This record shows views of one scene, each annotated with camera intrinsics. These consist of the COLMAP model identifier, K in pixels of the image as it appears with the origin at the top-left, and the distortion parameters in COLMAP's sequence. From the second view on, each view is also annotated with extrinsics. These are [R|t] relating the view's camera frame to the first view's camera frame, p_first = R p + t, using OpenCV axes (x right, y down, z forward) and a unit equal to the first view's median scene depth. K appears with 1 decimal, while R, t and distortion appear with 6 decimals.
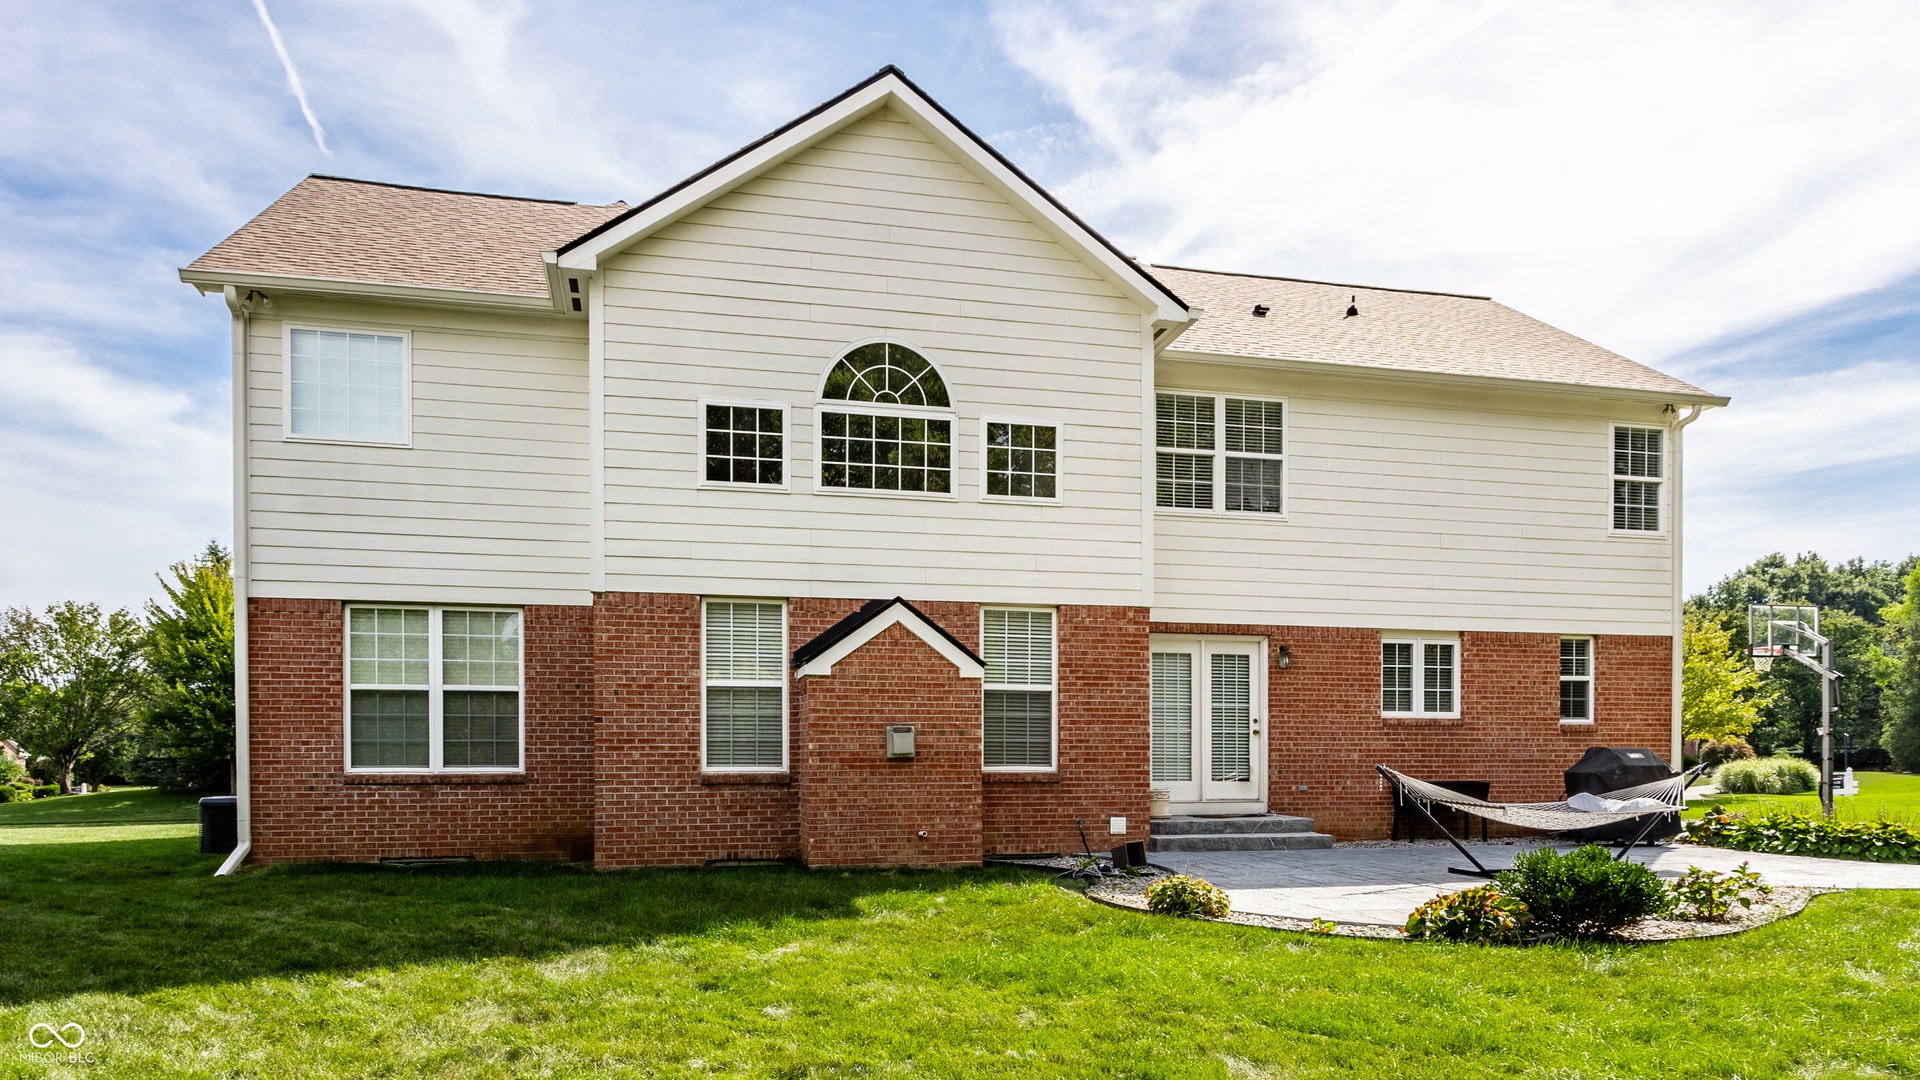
lens RADIAL K [[1201.9, 0, 956.5], [0, 1201.9, 777.1], [0, 0, 1]] dist [0.000889, -0.000137]
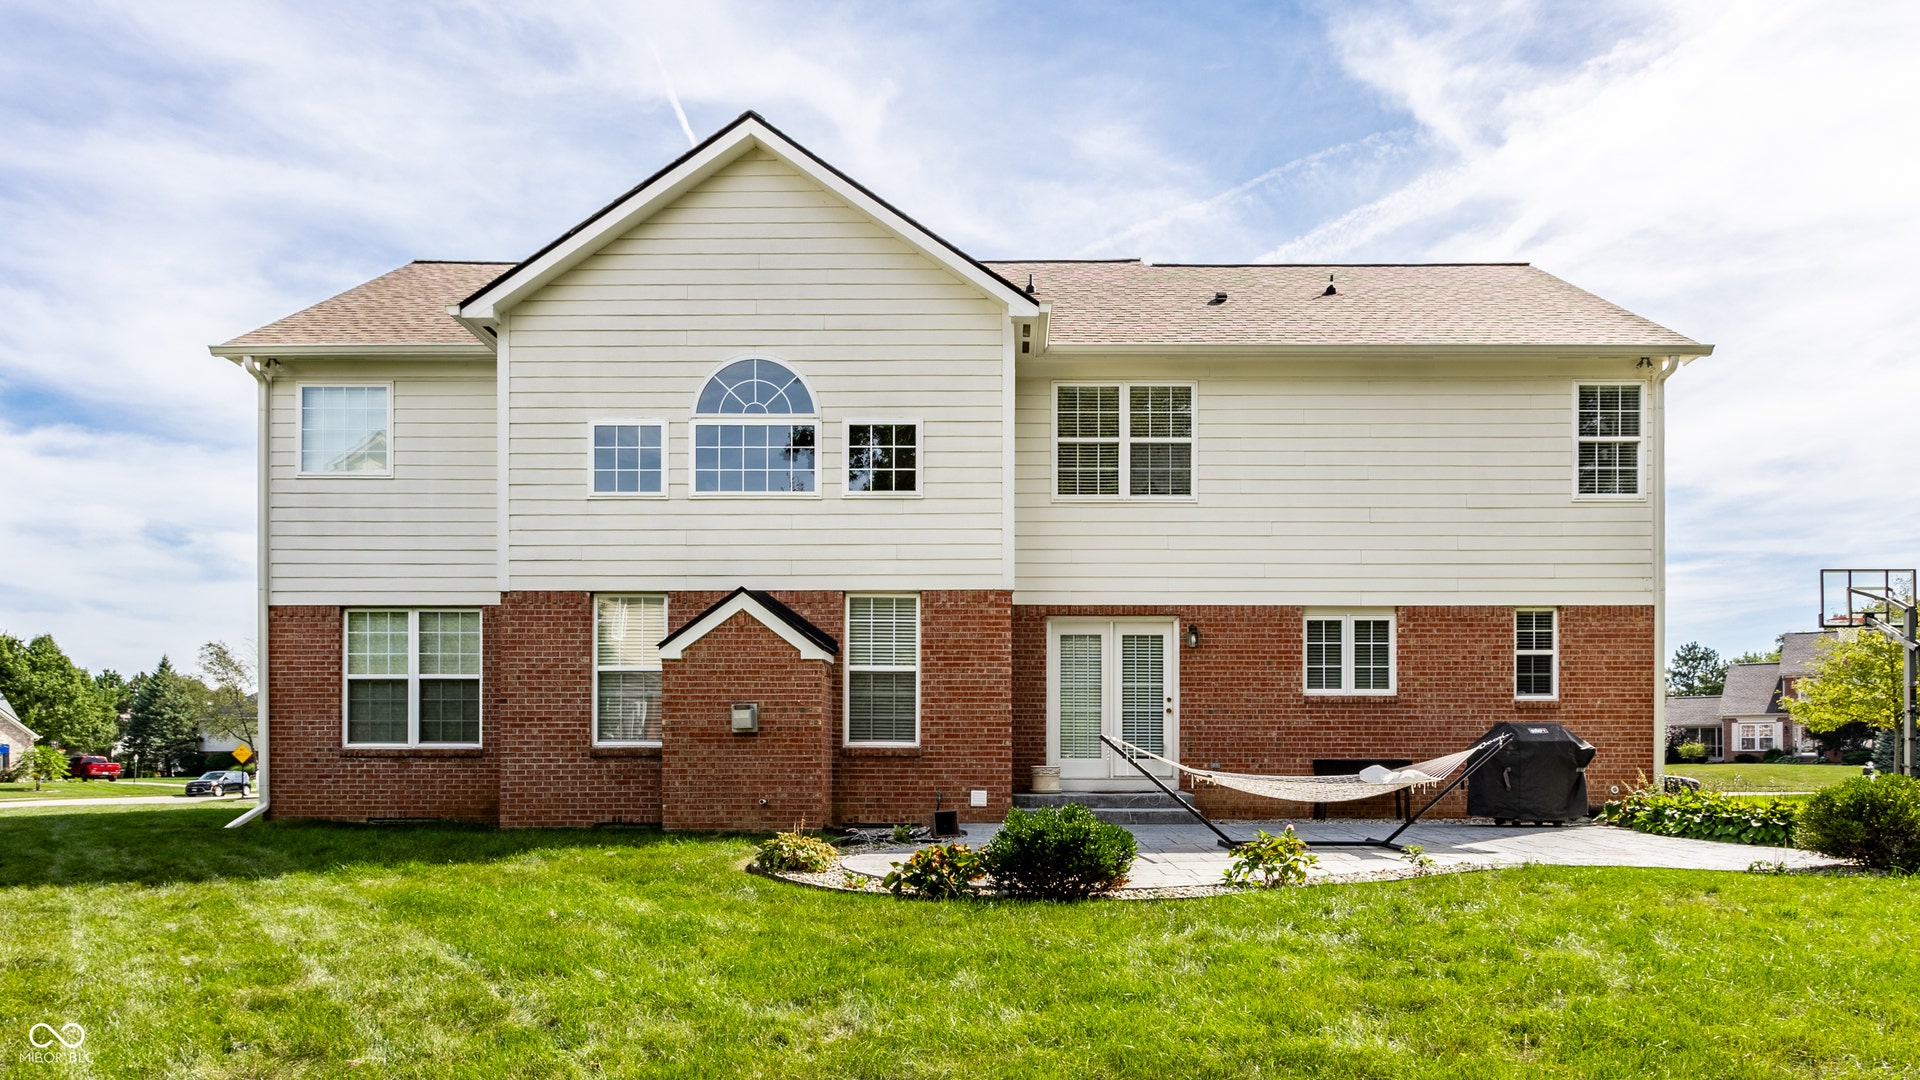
lens RADIAL K [[1123.8, 0, 1005.8], [0, 1123.8, 757.2], [0, 0, 1]] dist [-0.001967, 0.000591]
pose [[0.972731, 0.001253, -0.231934, 0.396921], [-0.004021, 0.999926, -0.011463, 0.016117], [0.231902, 0.012083, 0.972664, 0.049340]]
